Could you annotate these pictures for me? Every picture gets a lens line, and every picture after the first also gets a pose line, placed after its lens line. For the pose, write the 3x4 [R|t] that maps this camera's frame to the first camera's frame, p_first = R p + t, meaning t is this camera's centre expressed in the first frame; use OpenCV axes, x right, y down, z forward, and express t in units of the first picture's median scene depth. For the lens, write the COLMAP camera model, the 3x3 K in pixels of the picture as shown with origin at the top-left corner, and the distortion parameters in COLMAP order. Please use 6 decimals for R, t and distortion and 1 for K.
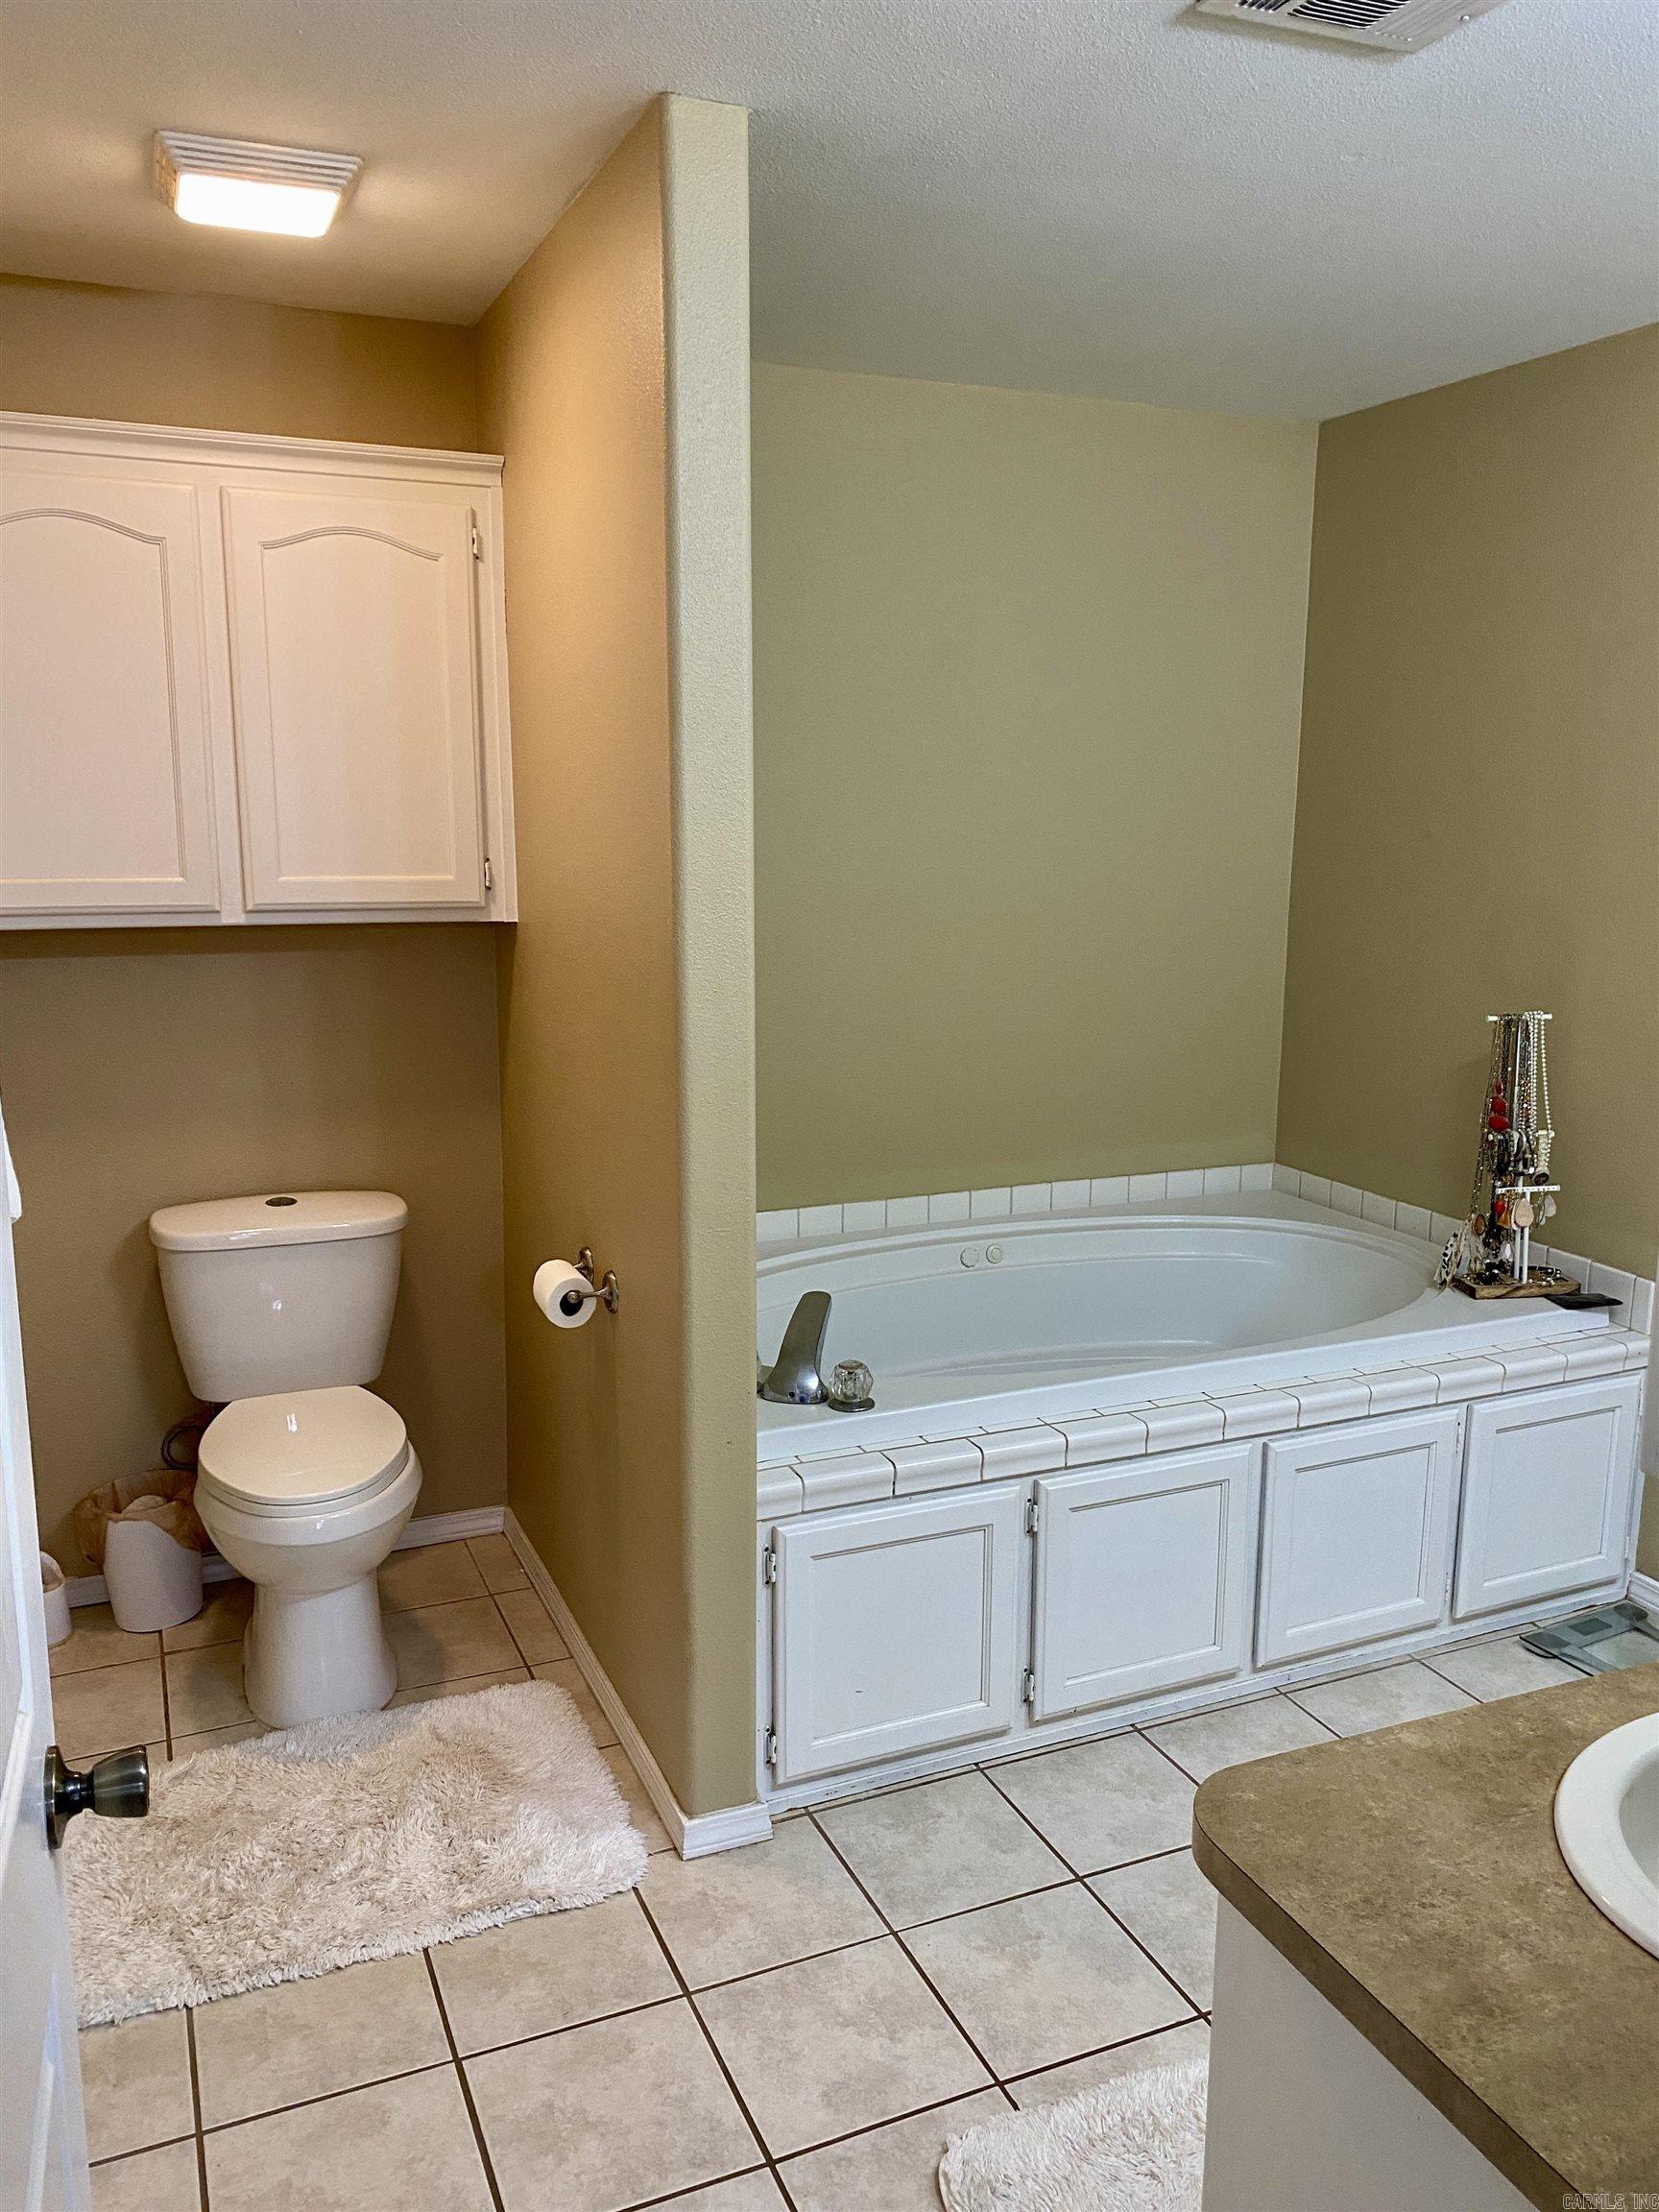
lens RADIAL K [[1687.6, 0, 822.2], [0, 1687.6, 1105.1], [0, 0, 1]] dist [0.037498, -0.040293]
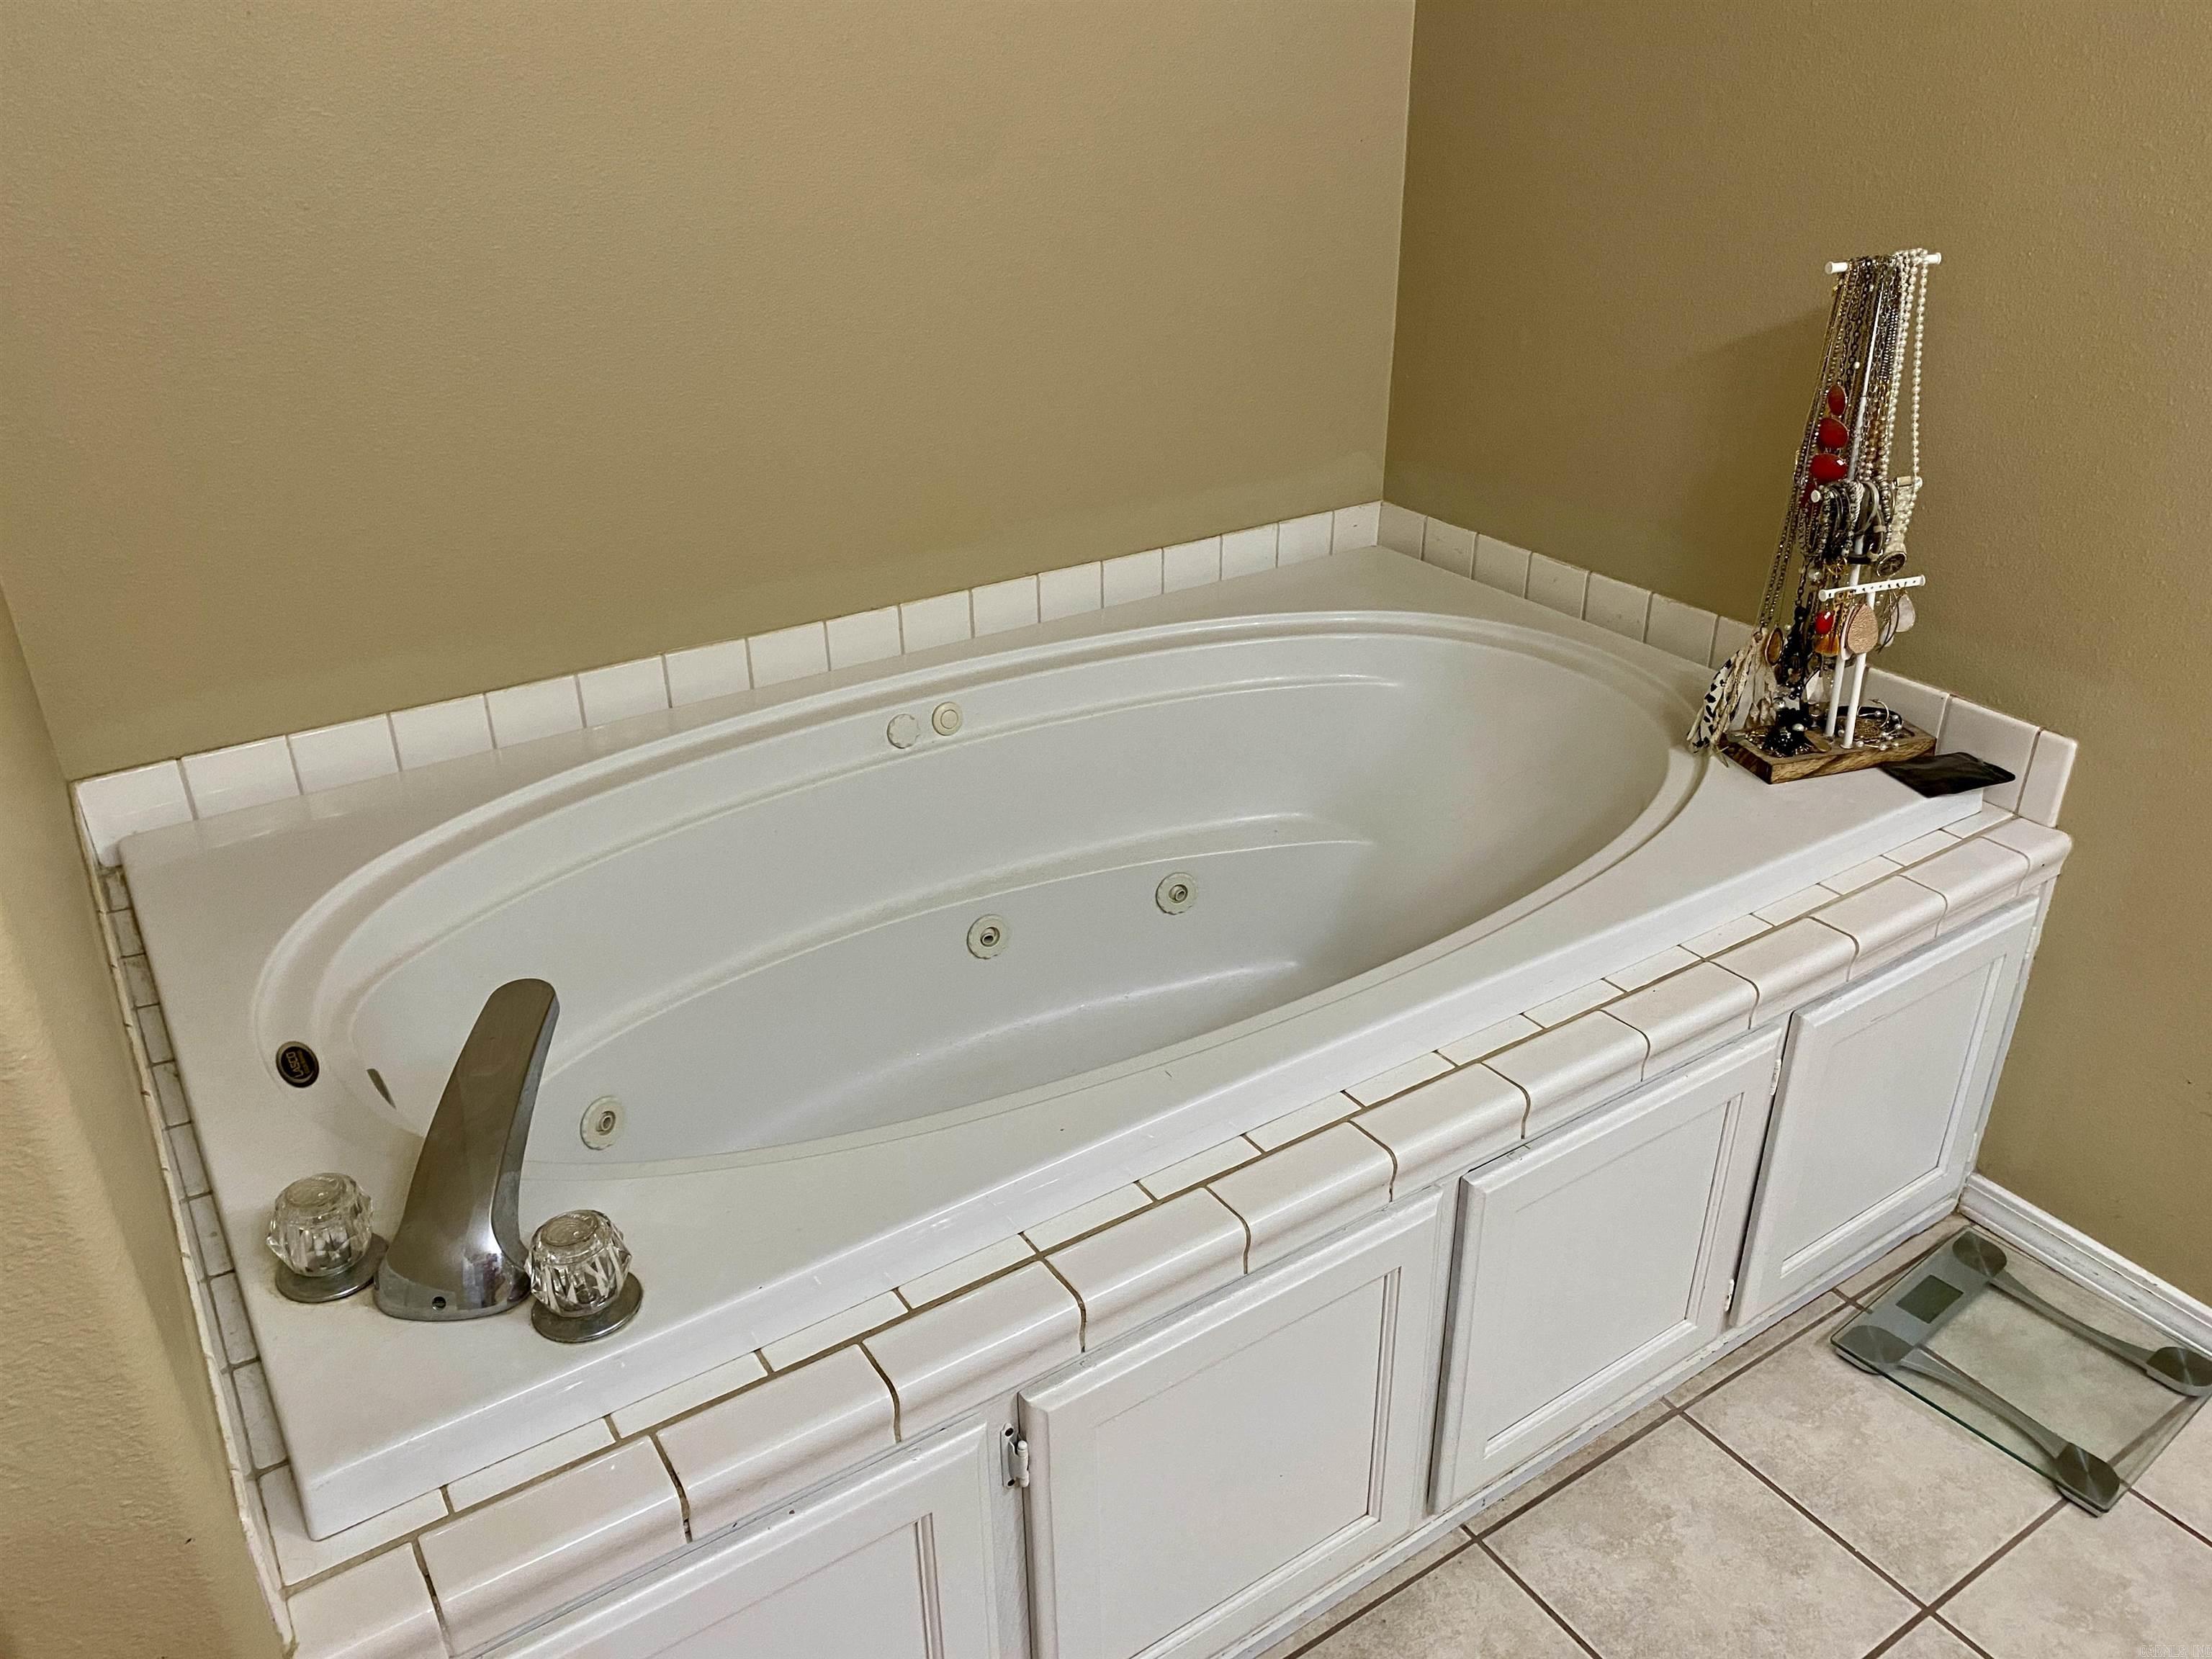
lens RADIAL K [[1687.6, 0, 1110.4], [0, 1687.6, 836.8], [0, 0, 1]] dist [0.037498, -0.040293]
pose [[0.984956, -0.092577, 0.145917, 0.078606], [0.046359, 0.954997, 0.292970, -0.047216], [-0.166473, -0.281798, 0.944921, 0.486819]]
